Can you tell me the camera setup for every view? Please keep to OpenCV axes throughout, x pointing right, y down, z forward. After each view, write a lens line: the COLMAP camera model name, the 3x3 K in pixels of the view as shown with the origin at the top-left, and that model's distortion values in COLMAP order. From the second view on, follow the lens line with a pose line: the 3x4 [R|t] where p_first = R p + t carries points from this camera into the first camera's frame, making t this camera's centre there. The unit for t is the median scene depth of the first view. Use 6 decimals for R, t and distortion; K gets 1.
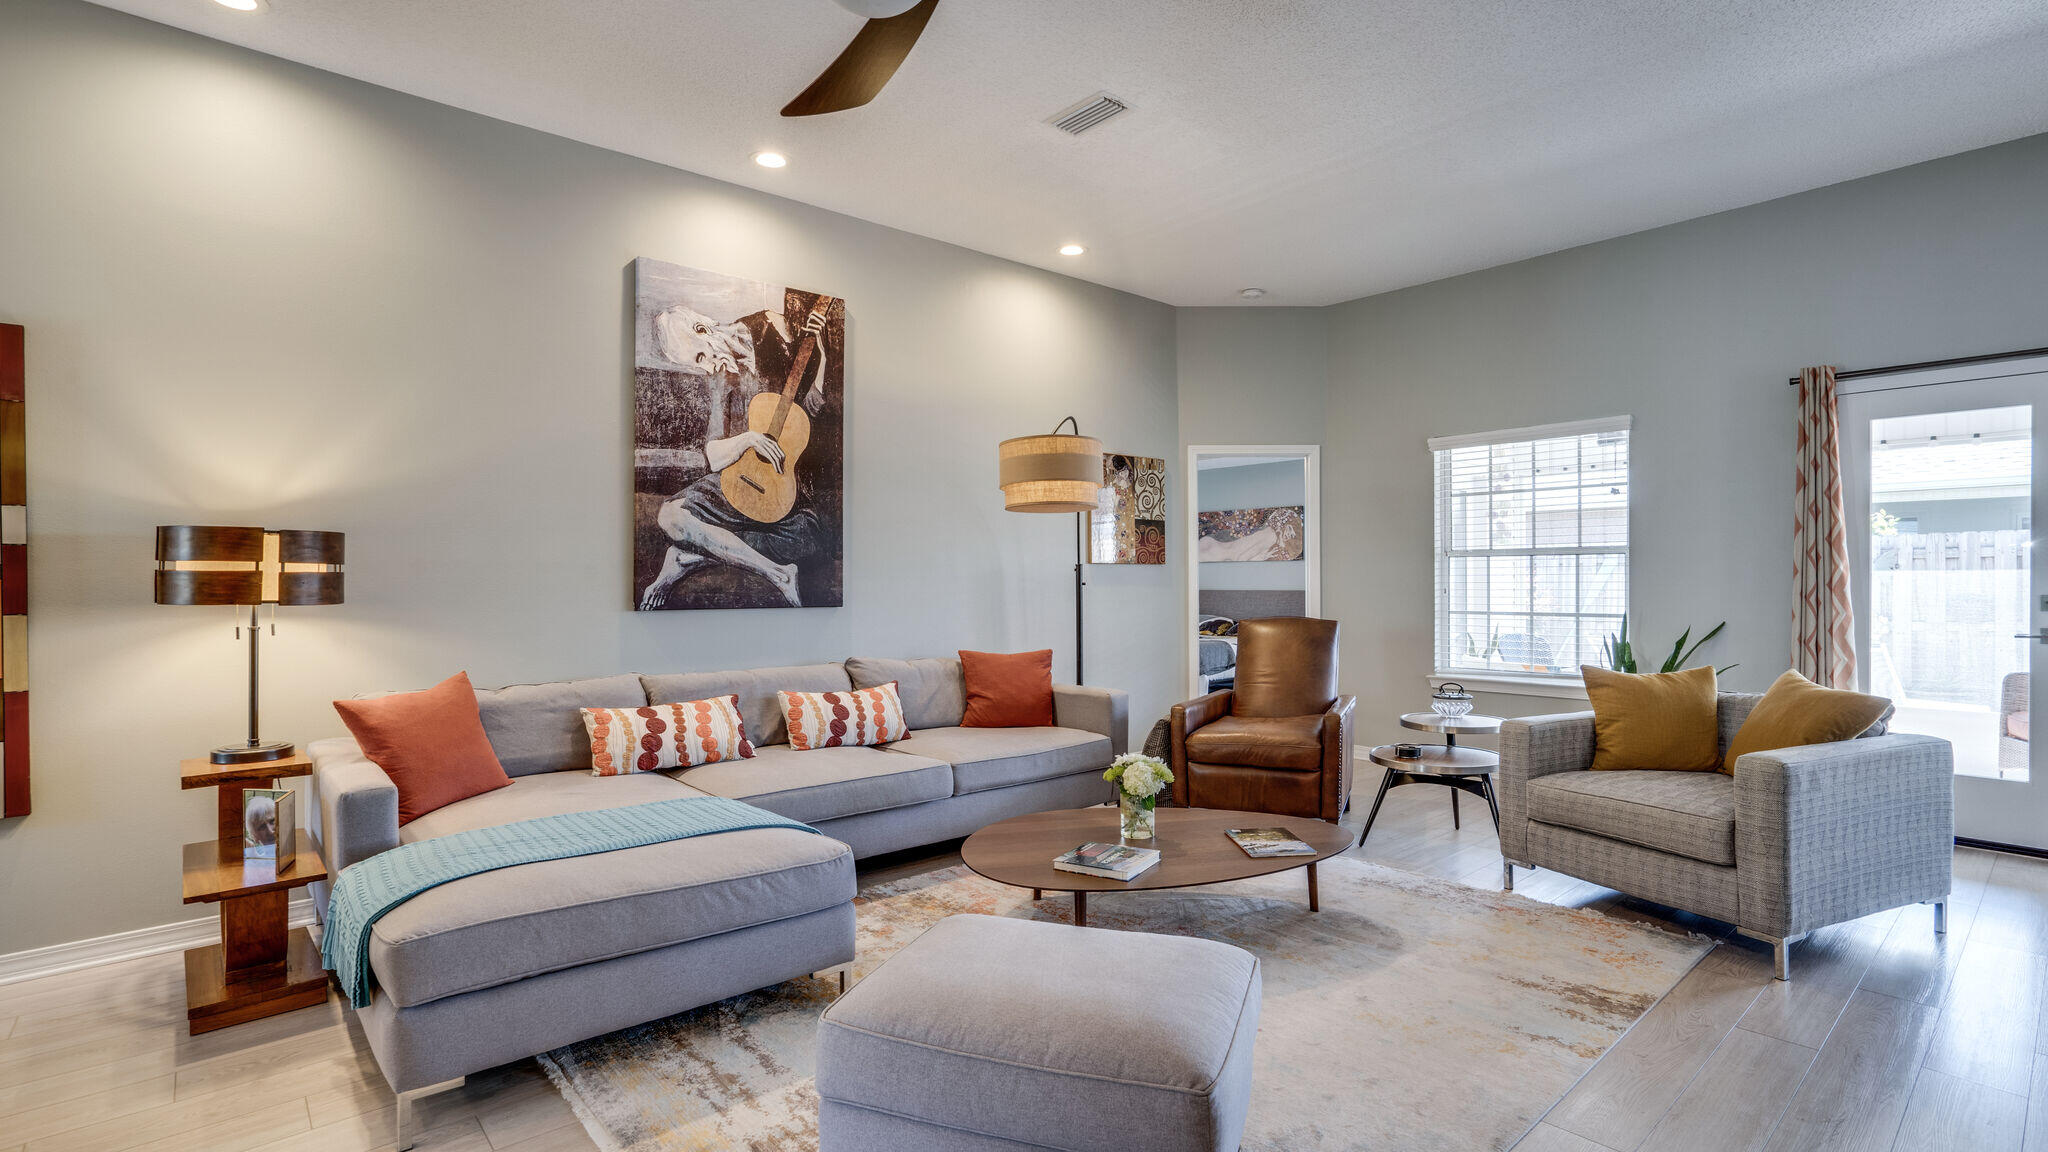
lens RADIAL K [[946.0, 0, 1019.1], [0, 946.0, 583.8], [0, 0, 1]] dist [-0.060424, 0.034544]
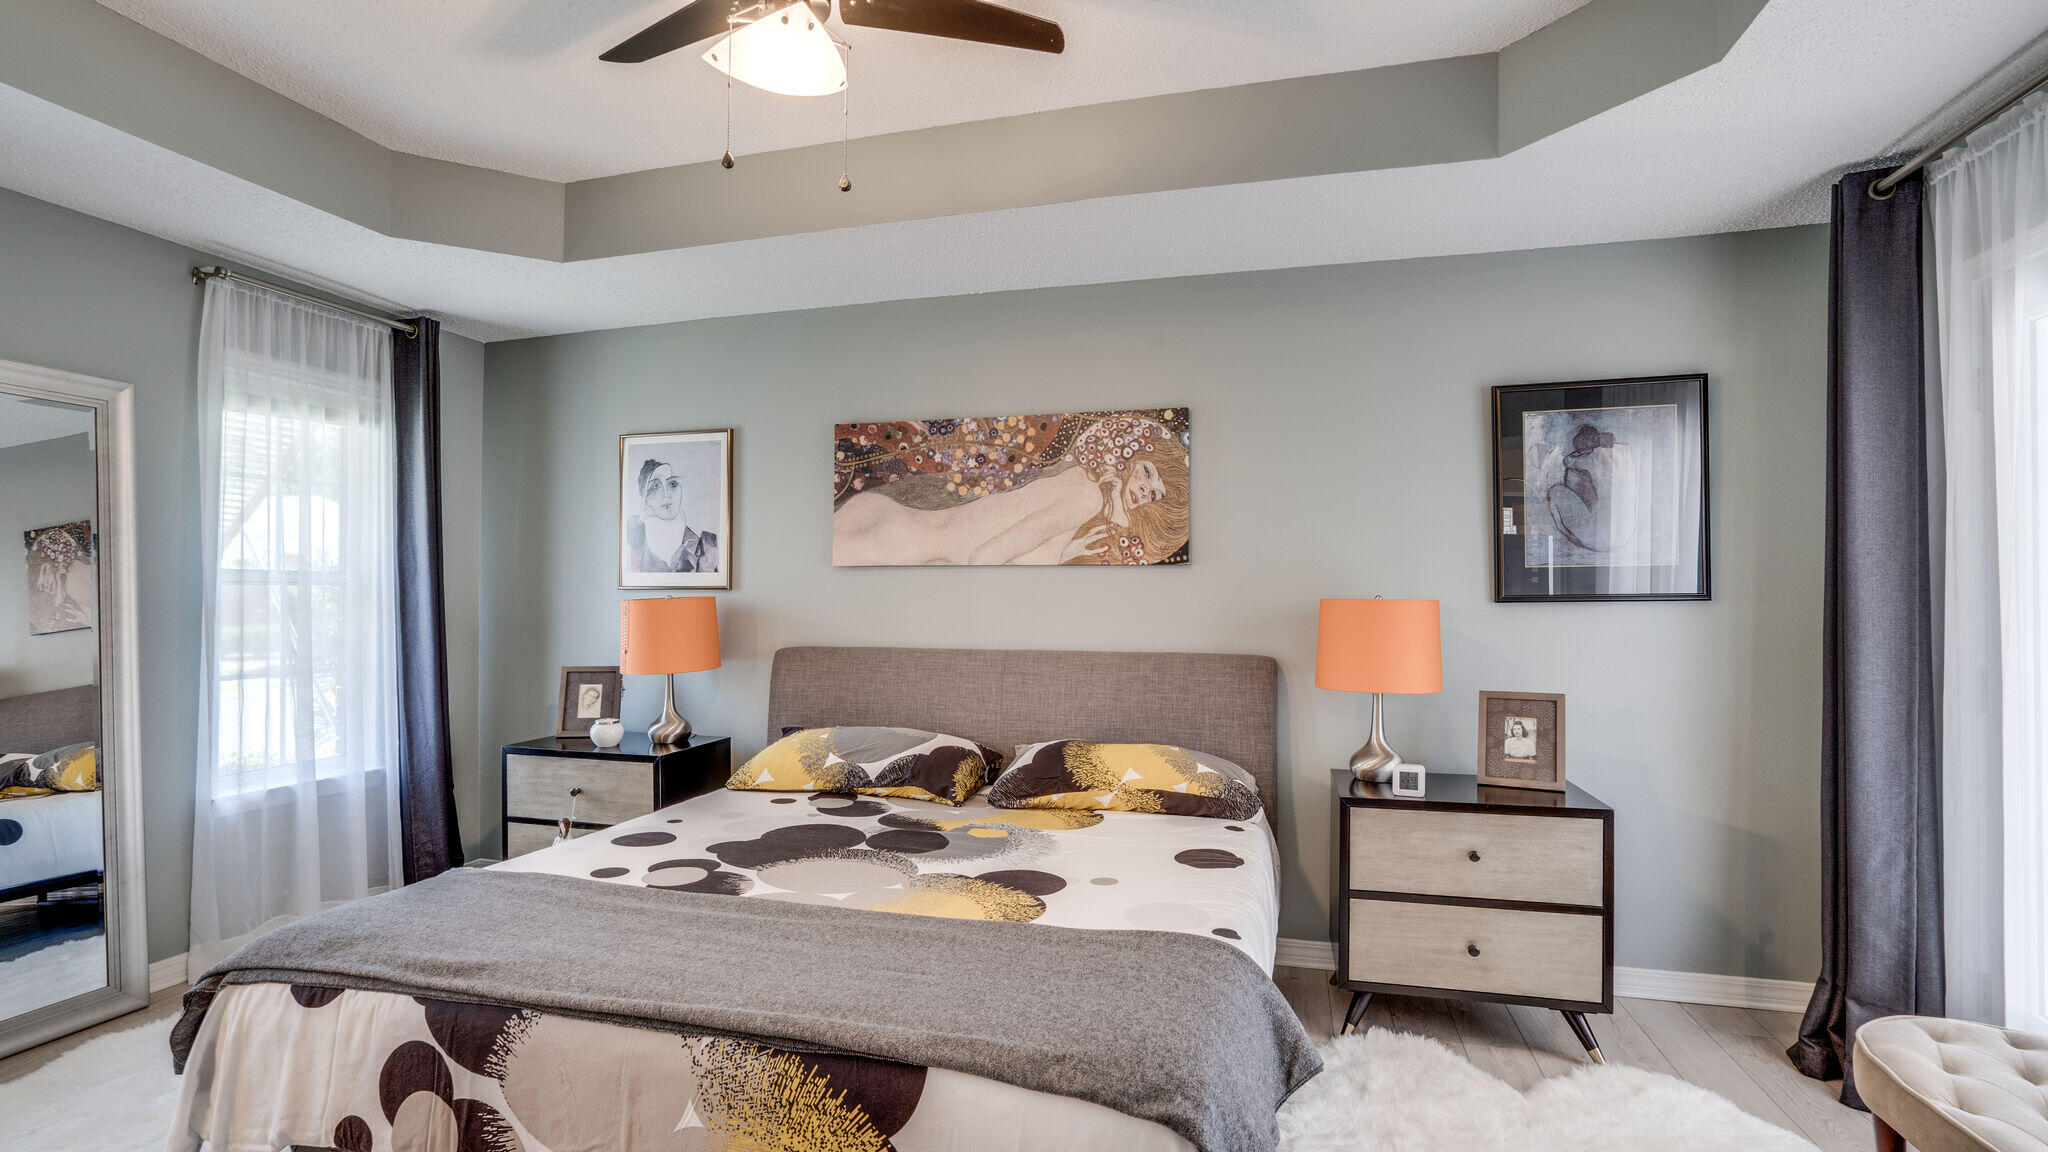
lens RADIAL K [[946.0, 0, 1019.1], [0, 946.0, 583.8], [0, 0, 1]] dist [-0.060424, 0.034544]
pose [[0.835805, 0.017562, 0.548745, 0.057879], [-0.006188, 0.999726, -0.022571, -0.009594], [-0.548991, 0.015469, 0.835685, 0.721380]]
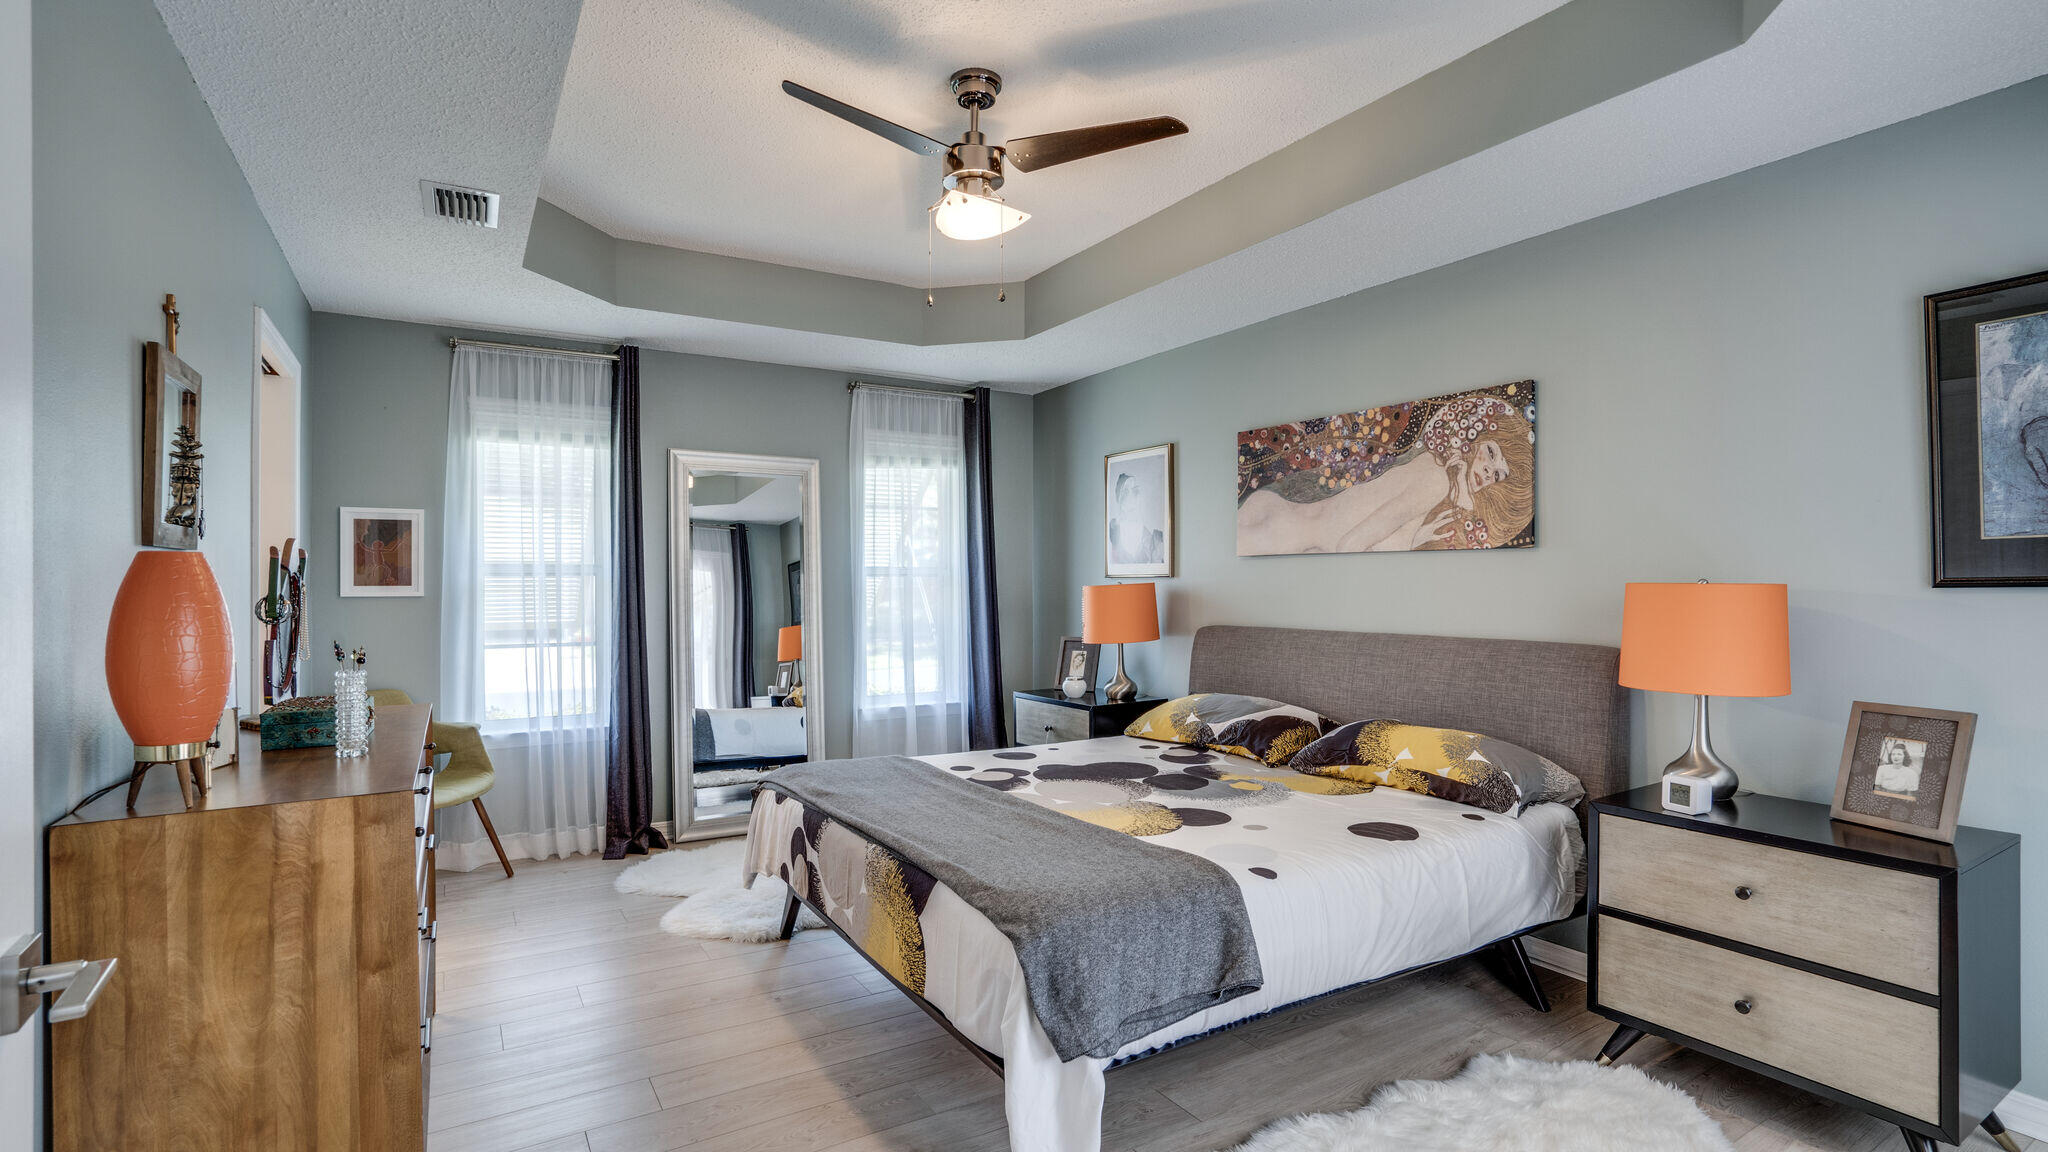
lens RADIAL K [[946.0, 0, 1019.1], [0, 946.0, 583.8], [0, 0, 1]] dist [-0.060424, 0.034544]
pose [[0.986369, 0.007381, -0.164384, 0.173901], [-0.007986, 0.999964, -0.003016, -0.009826], [0.164356, 0.004287, 0.986392, 0.633745]]
